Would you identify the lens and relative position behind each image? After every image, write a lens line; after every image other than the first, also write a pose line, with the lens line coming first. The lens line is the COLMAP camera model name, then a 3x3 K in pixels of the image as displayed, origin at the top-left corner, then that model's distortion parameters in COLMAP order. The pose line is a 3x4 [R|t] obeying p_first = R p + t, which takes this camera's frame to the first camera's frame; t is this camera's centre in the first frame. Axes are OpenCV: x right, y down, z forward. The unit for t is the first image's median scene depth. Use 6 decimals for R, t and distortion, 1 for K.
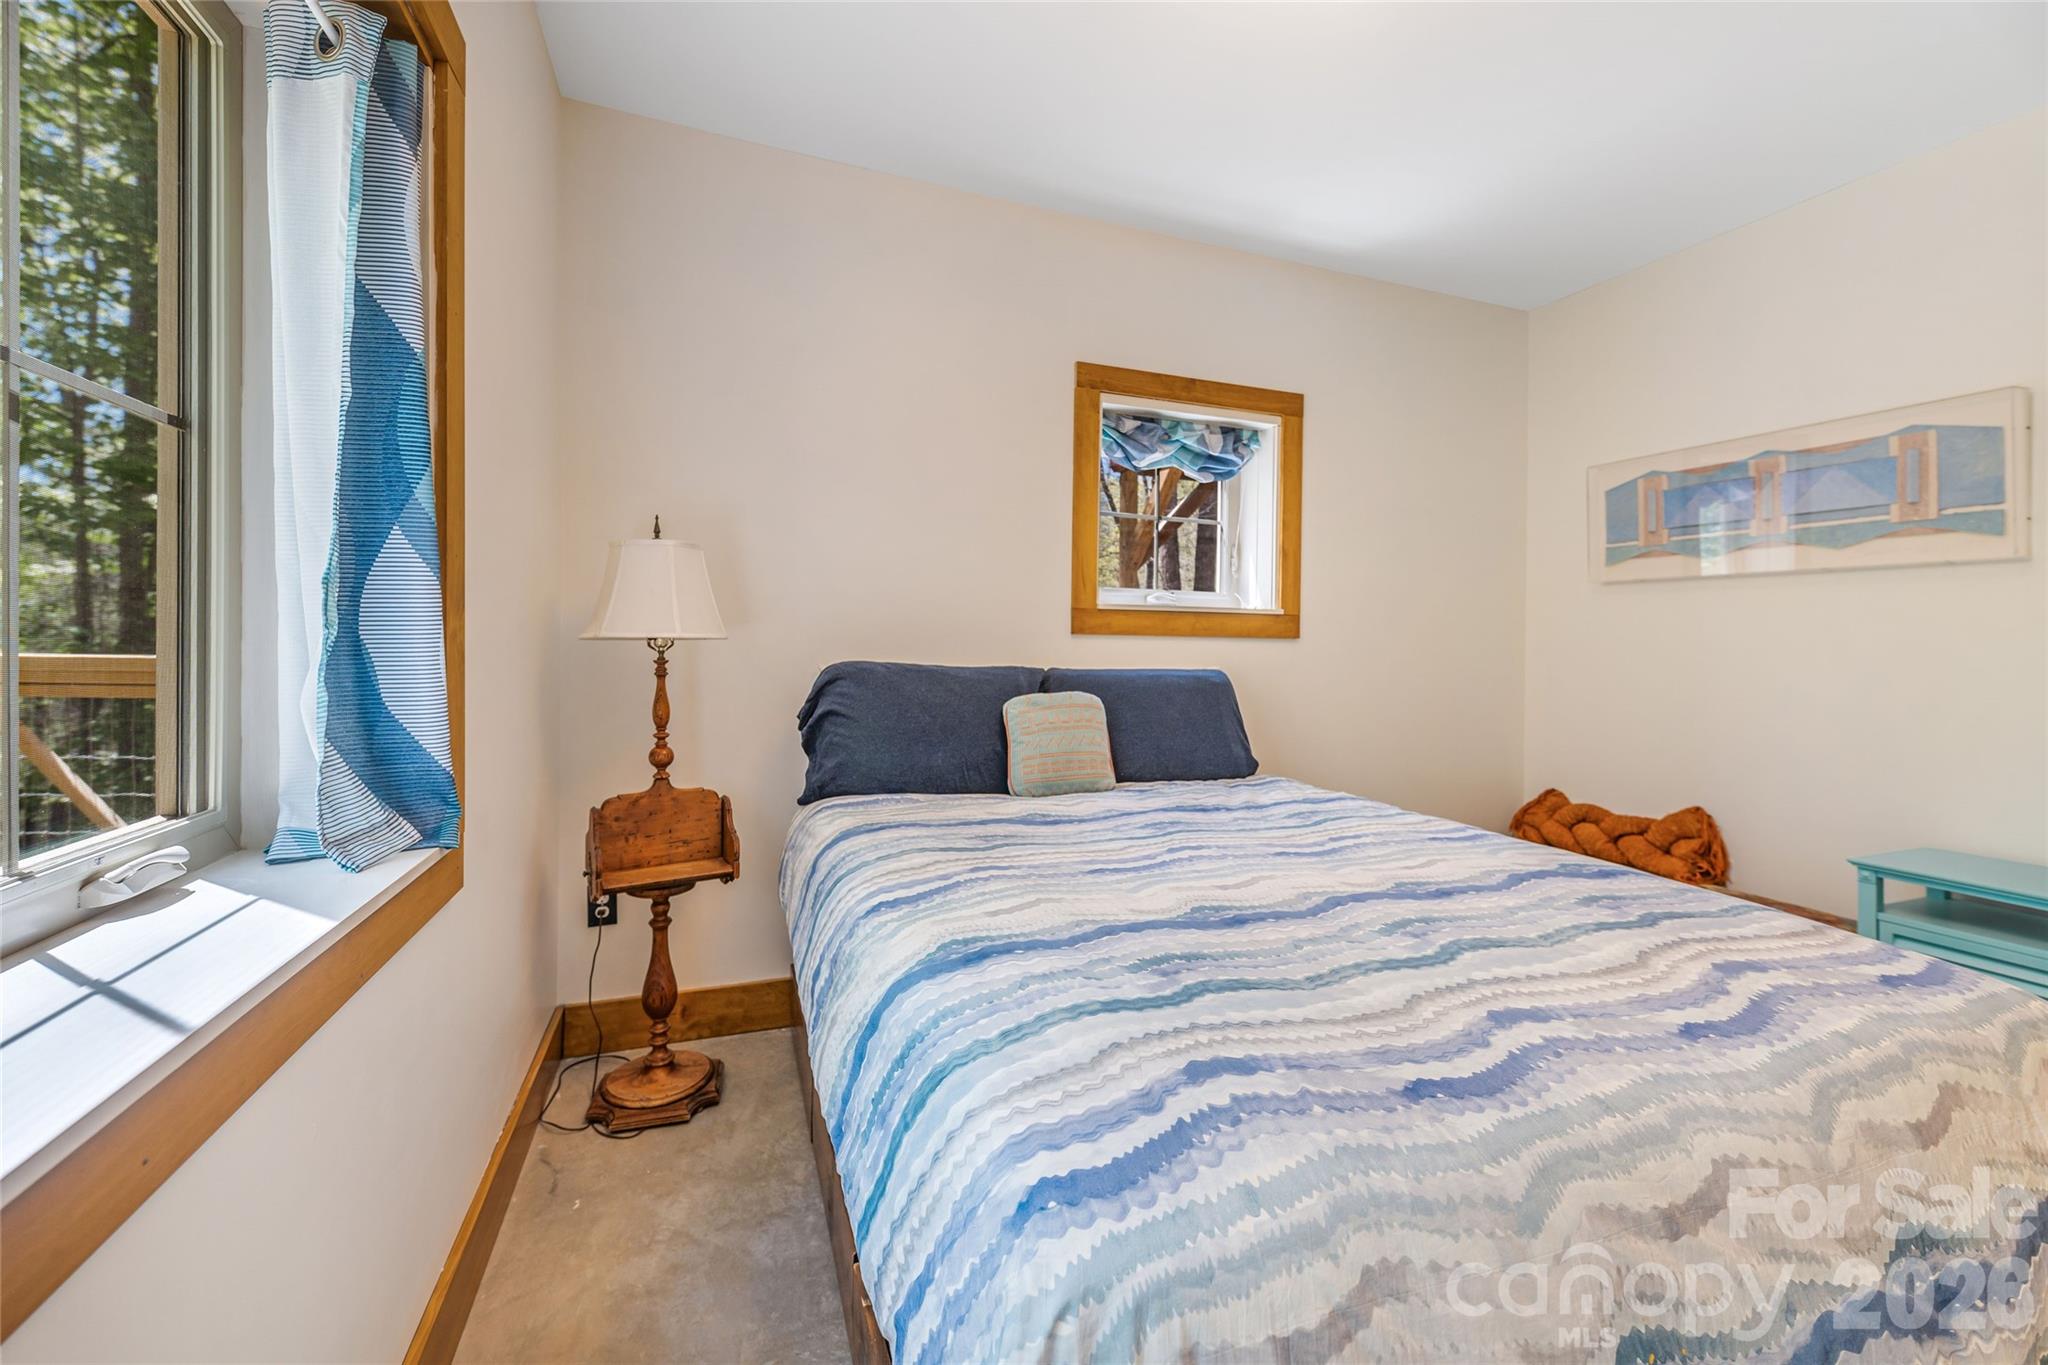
lens RADIAL K [[849.3, 0, 1029.4], [0, 849.3, 659.0], [0, 0, 1]] dist [0.000306, -0.000884]
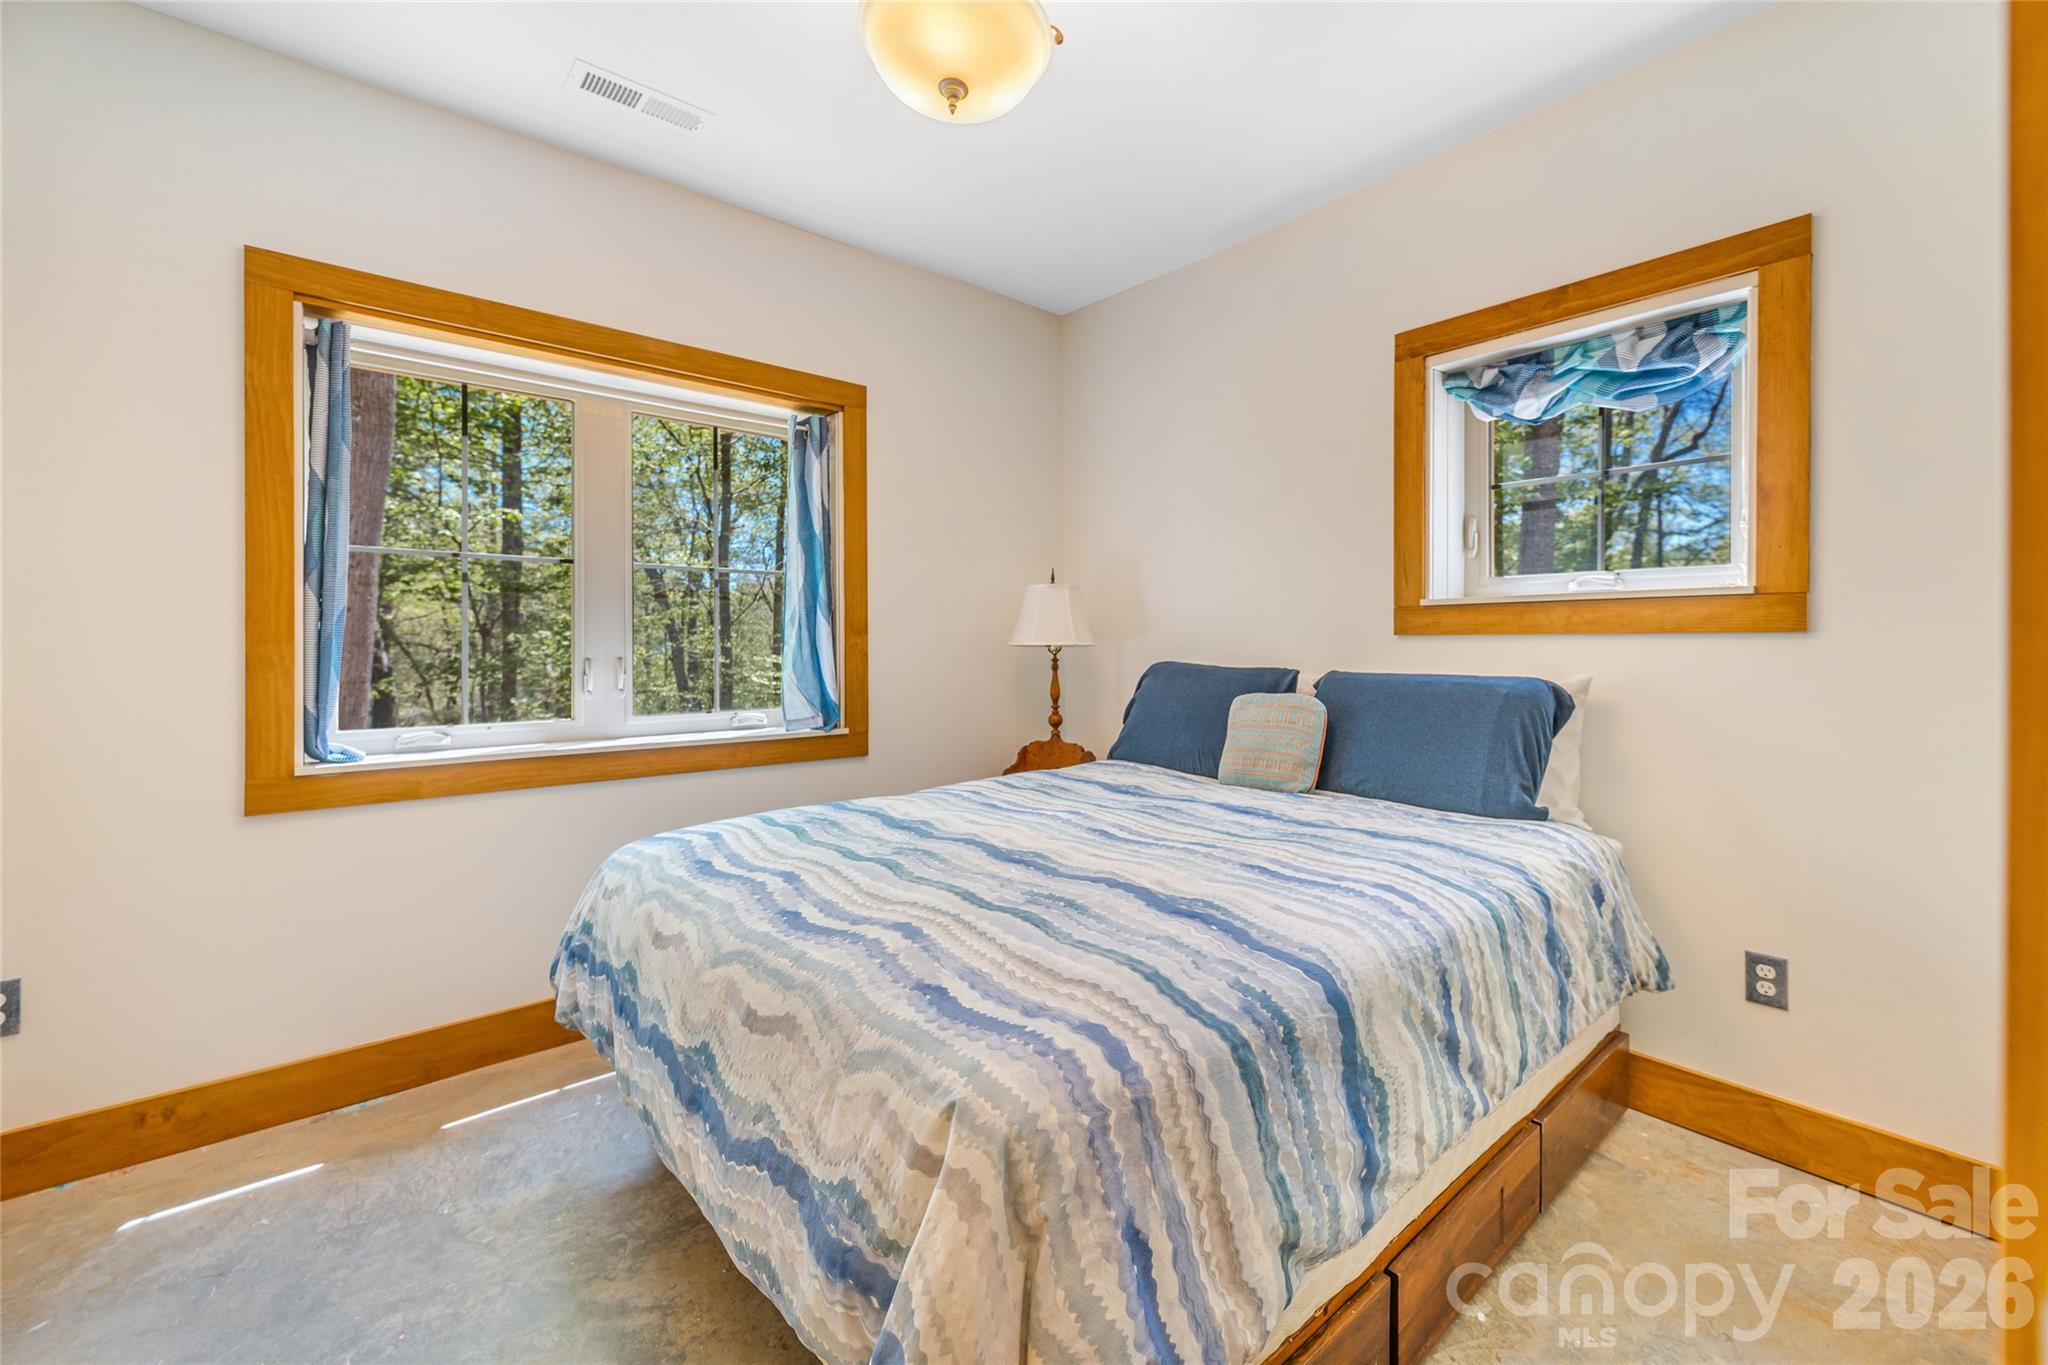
lens RADIAL K [[838.8, 0, 997.5], [0, 838.8, 639.7], [0, 0, 1]] dist [0.065914, -0.000252]
pose [[0.335696, -0.024438, -0.941653, 1.320381], [-0.022854, 0.999158, -0.034078, 0.028055], [0.941693, 0.032960, 0.334855, 0.518328]]
